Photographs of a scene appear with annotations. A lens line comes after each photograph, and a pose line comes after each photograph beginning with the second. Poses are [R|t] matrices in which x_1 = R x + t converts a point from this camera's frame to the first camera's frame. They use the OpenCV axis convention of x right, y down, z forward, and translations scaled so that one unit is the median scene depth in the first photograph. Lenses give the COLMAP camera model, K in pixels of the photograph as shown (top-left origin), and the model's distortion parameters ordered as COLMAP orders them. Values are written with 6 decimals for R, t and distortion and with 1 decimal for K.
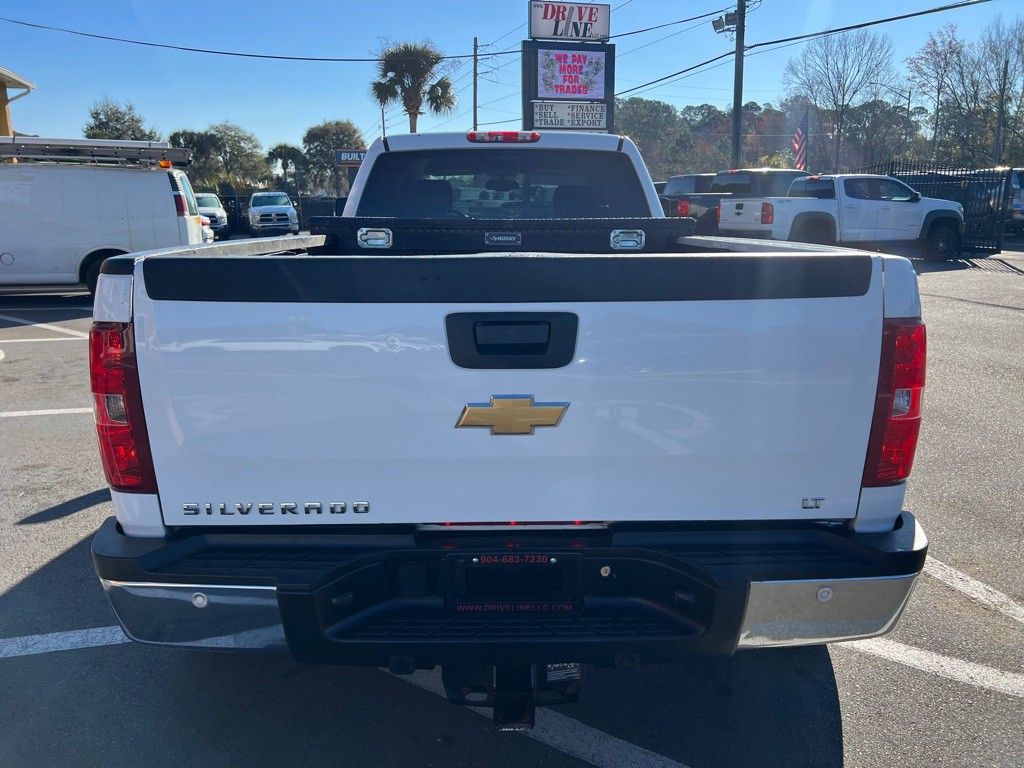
lens RADIAL K [[764.0, 0, 510.9], [0, 764.0, 379.2], [0, 0, 1]] dist [0.053060, -0.059443]
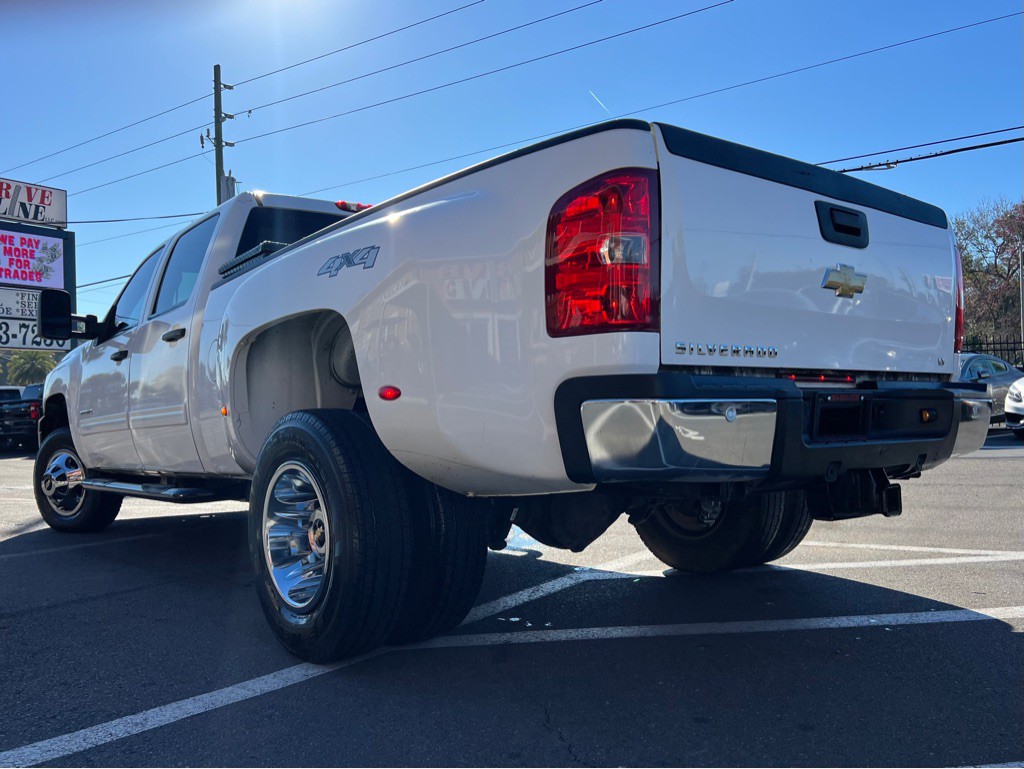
lens RADIAL K [[833.6, 0, 514.4], [0, 833.6, 391.4], [0, 0, 1]] dist [0.058919, -0.062223]
pose [[0.781425, 0.004555, 0.623982, -0.082386], [0.160685, 0.964781, -0.208272, 0.026867], [-0.602955, 0.263014, 0.753173, 0.016246]]
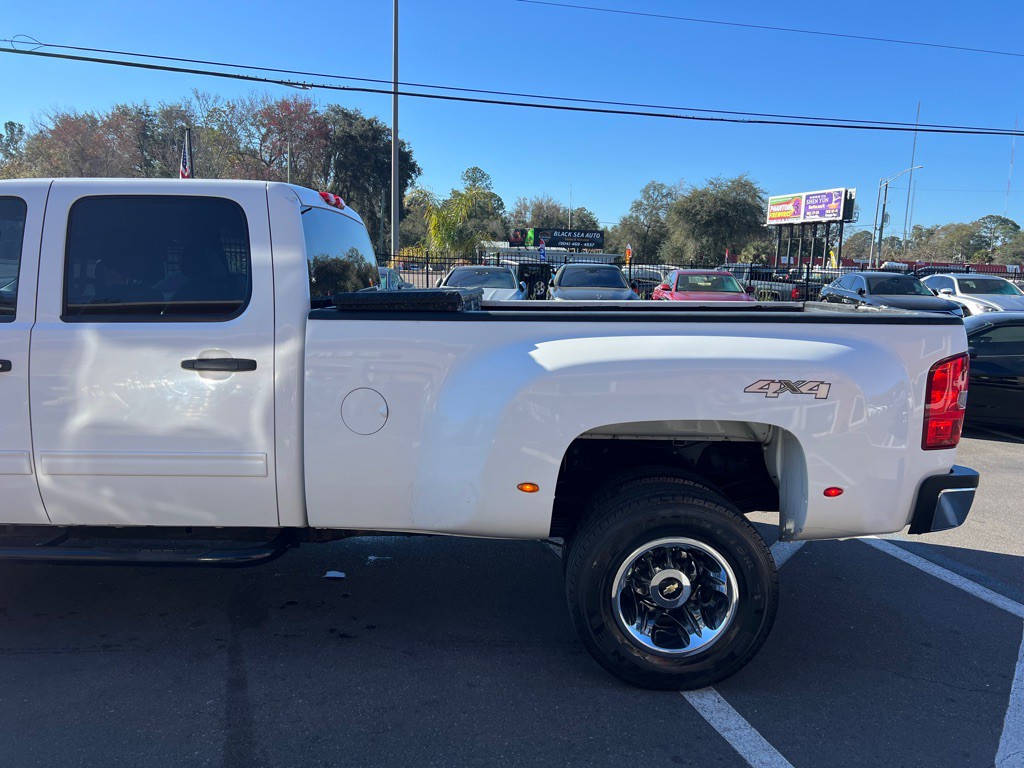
lens RADIAL K [[764.0, 0, 510.9], [0, 764.0, 379.2], [0, 0, 1]] dist [0.053060, -0.059443]
pose [[0.023745, -0.133256, 0.990797, -0.142004], [0.196289, 0.972407, 0.126078, -0.026921], [-0.980258, 0.191489, 0.049247, 0.117071]]
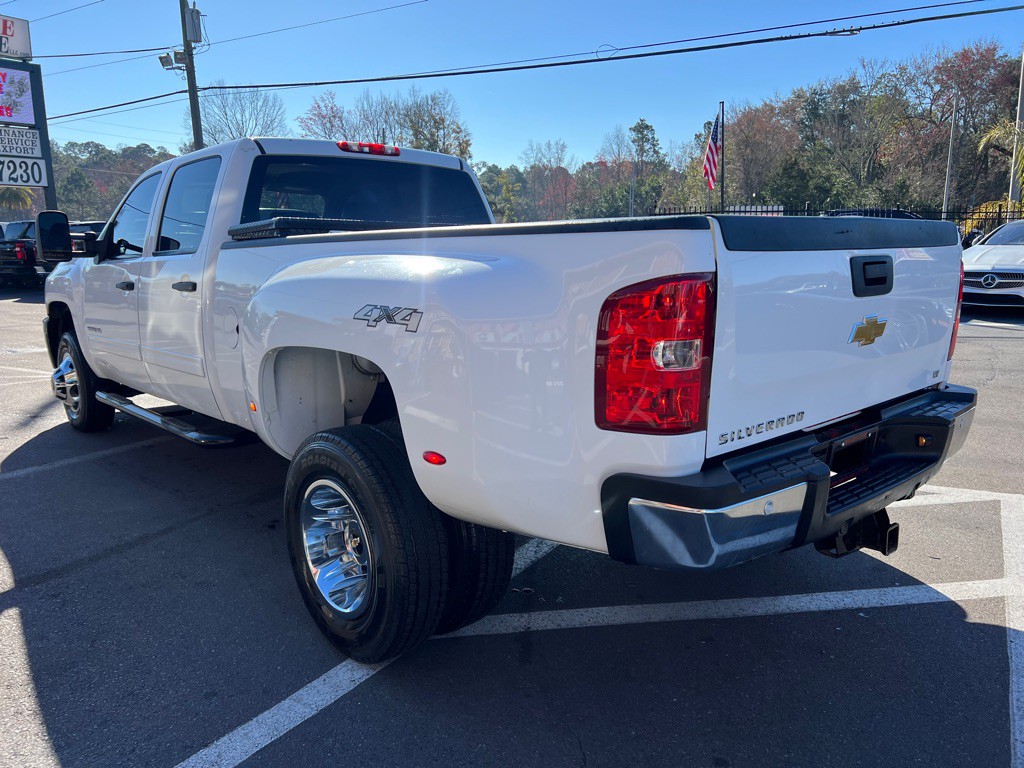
lens RADIAL K [[764.0, 0, 510.9], [0, 764.0, 379.2], [0, 0, 1]] dist [0.053060, -0.059443]
pose [[0.751720, -0.116664, 0.649081, -0.084451], [0.152751, 0.988265, 0.000723, 0.002057], [-0.641548, 0.098604, 0.760719, 0.020419]]
